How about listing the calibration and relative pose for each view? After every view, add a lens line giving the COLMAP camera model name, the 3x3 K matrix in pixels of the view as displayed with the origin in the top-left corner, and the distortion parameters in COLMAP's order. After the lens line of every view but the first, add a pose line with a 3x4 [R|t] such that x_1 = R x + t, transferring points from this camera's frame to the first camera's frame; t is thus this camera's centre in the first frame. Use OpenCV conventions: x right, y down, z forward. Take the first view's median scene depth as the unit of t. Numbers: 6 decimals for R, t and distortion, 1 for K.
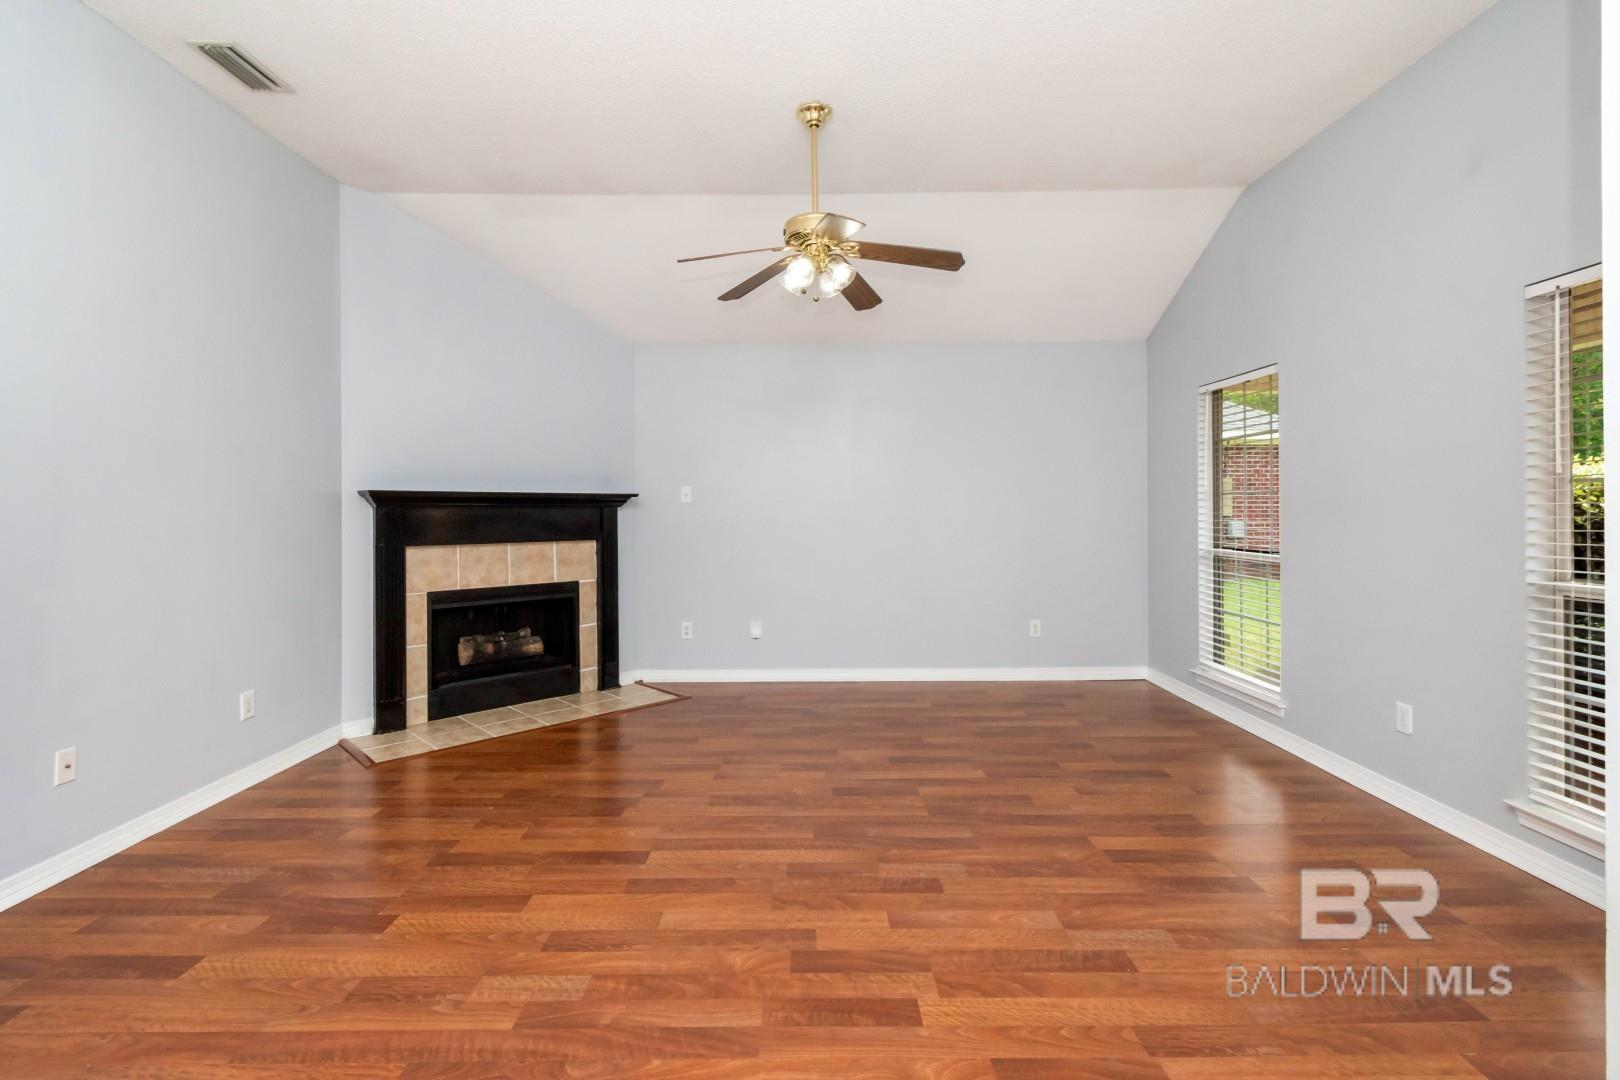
lens RADIAL K [[737.7, 0, 809.7], [0, 737.7, 509.0], [0, 0, 1]] dist [0.001863, 0.000064]
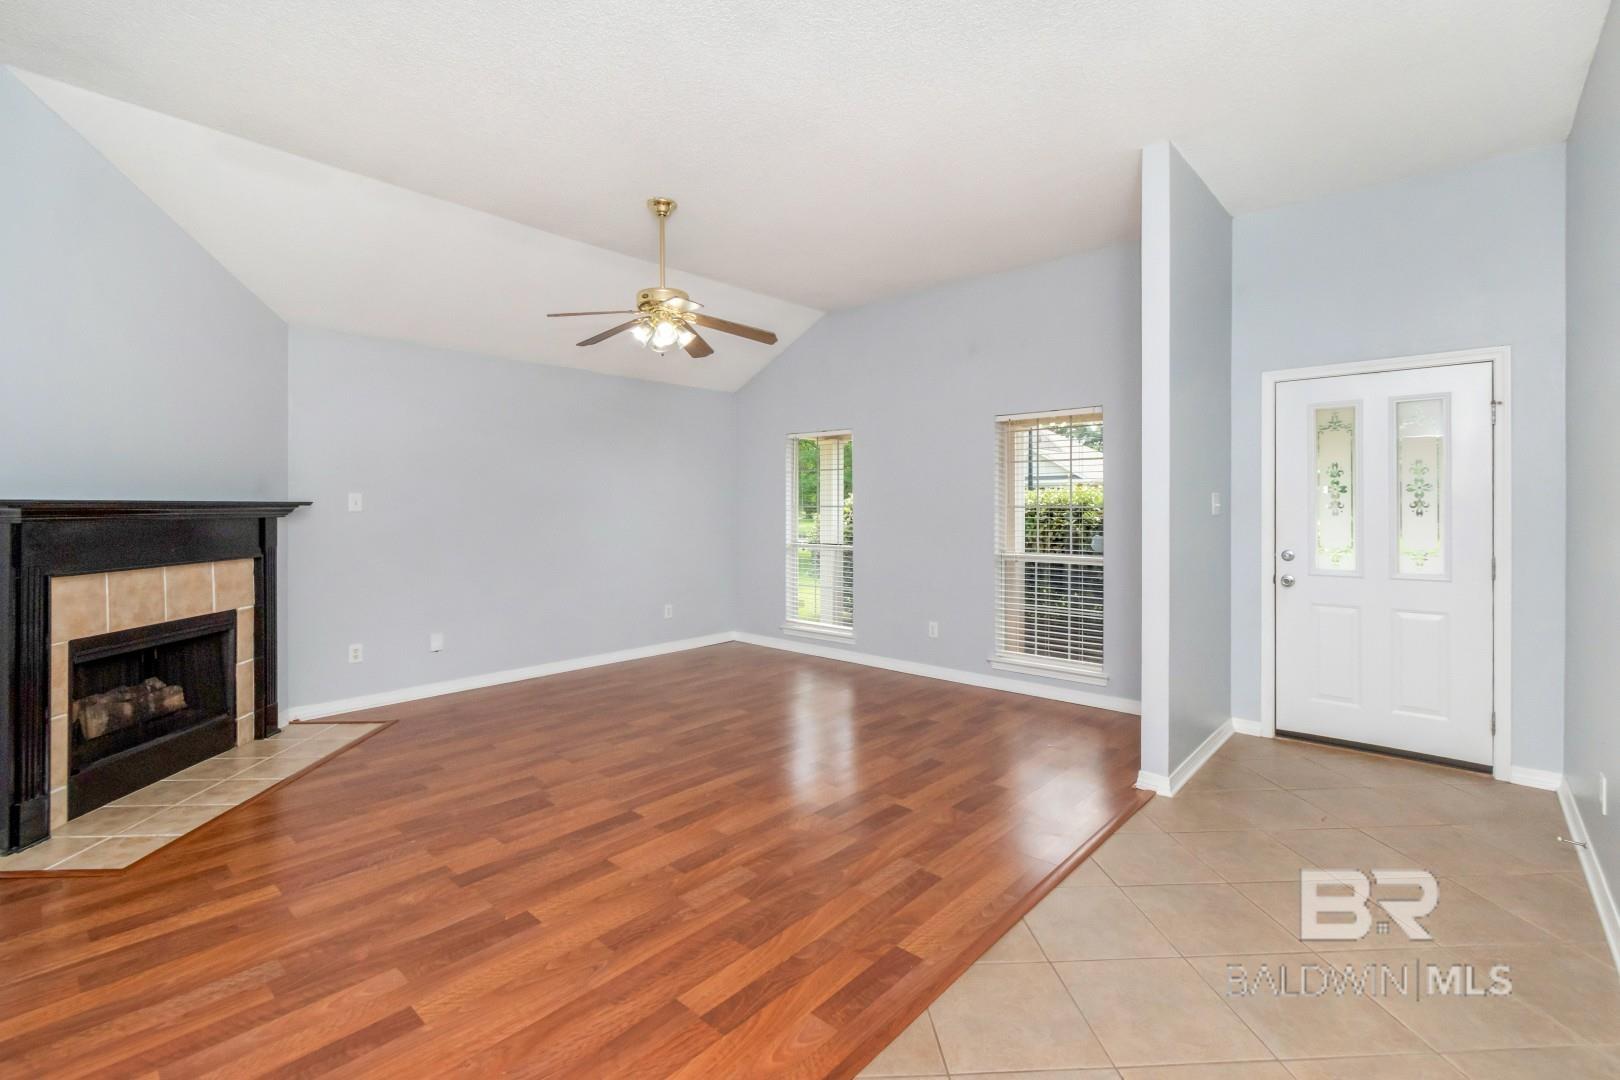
lens RADIAL K [[728.2, 0, 806.3], [0, 728.2, 503.6], [0, 0, 1]] dist [0.002511, -0.000822]
pose [[0.669888, 0.006879, 0.742431, -0.741710], [-0.004364, 0.999976, -0.005328, -0.025847], [-0.742450, 0.000329, 0.669902, -0.006071]]
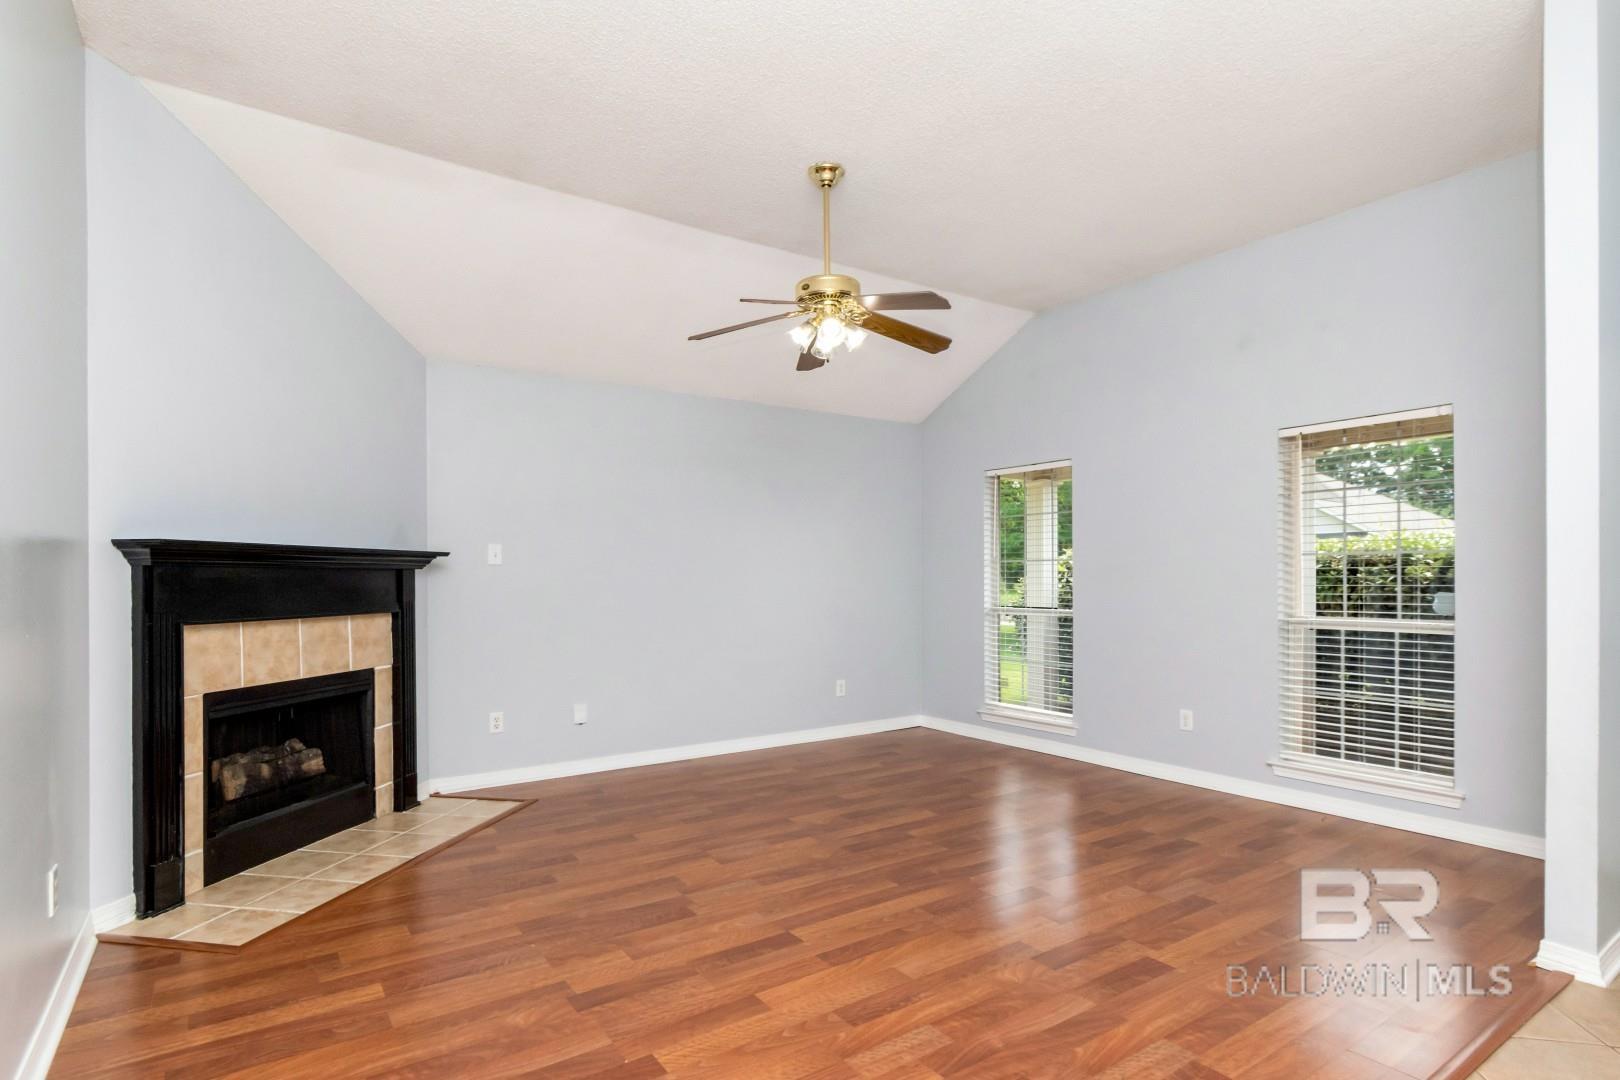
lens RADIAL K [[831.6, 0, 808.7], [0, 831.6, 576.9], [0, 0, 1]] dist [0.001467, -0.000999]
pose [[0.822759, 0.000943, 0.568390, -0.650499], [0.000044, 0.999999, -0.001722, 0.010632], [-0.568390, 0.001442, 0.822758, 0.090942]]
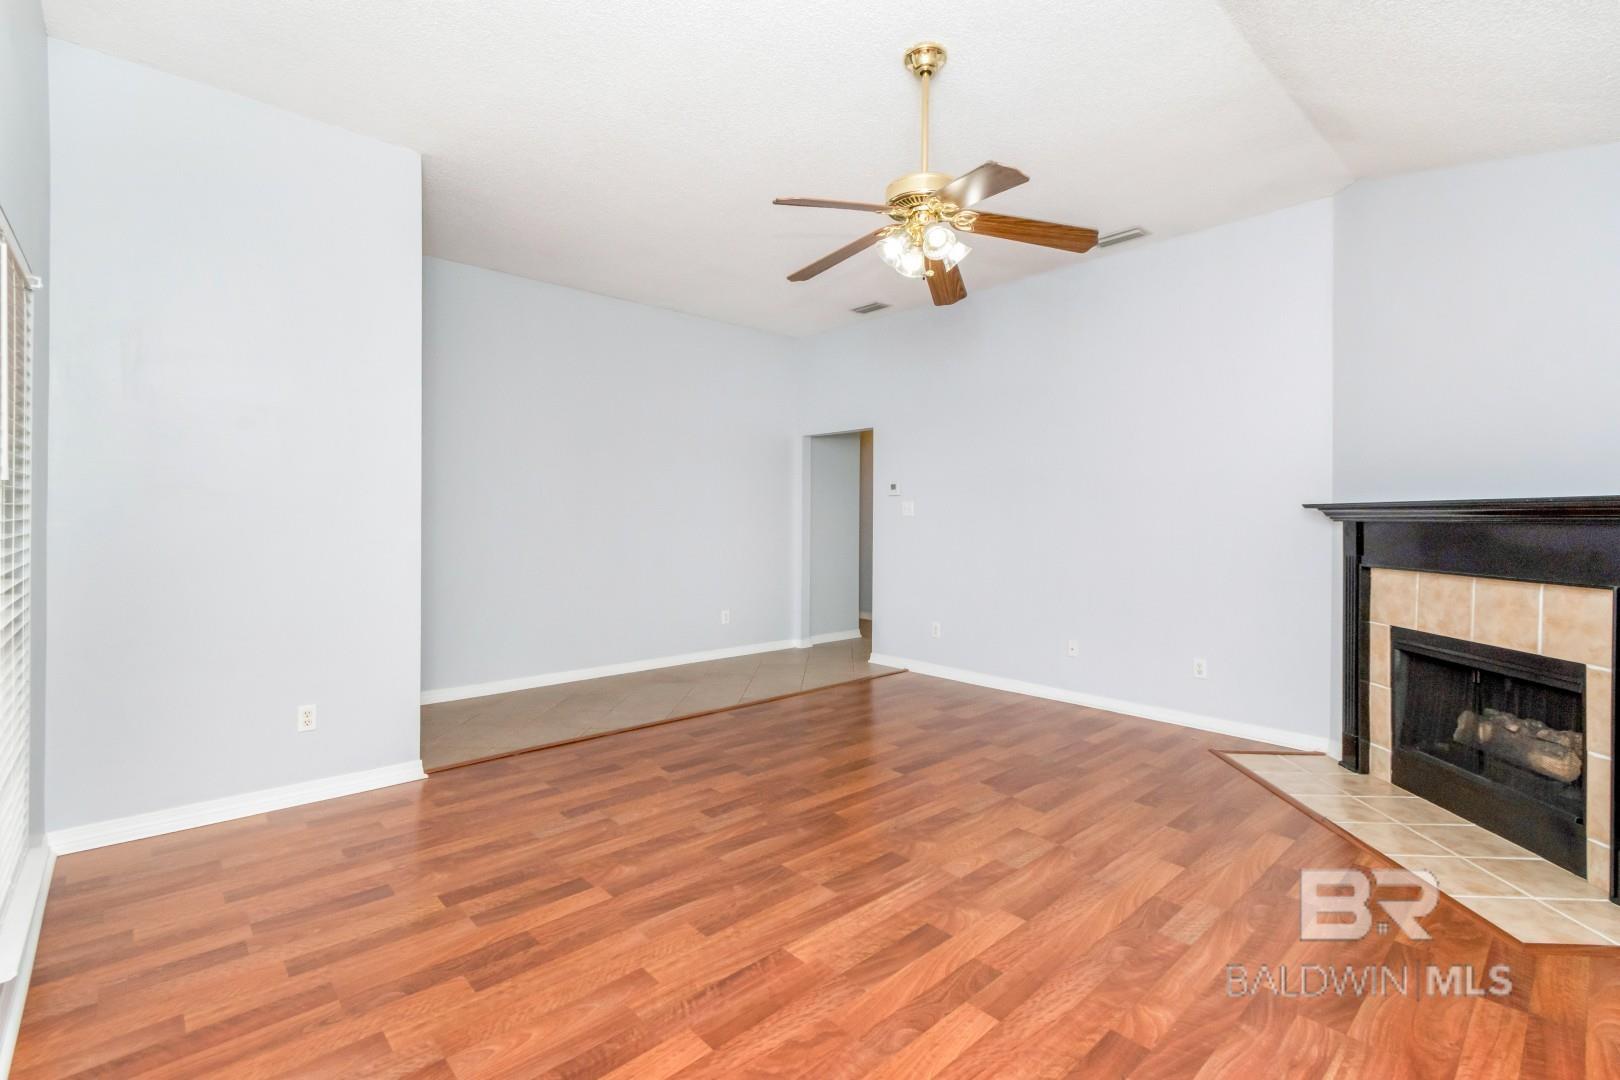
lens RADIAL K [[732.2, 0, 810.9], [0, 732.2, 525.8], [0, 0, 1]] dist [0.000736, -0.000147]
pose [[-0.739713, 0.006963, -0.672886, 0.669797], [-0.000700, 0.999938, 0.011117, -0.009630], [0.672922, 0.008694, -0.739662, 1.535182]]
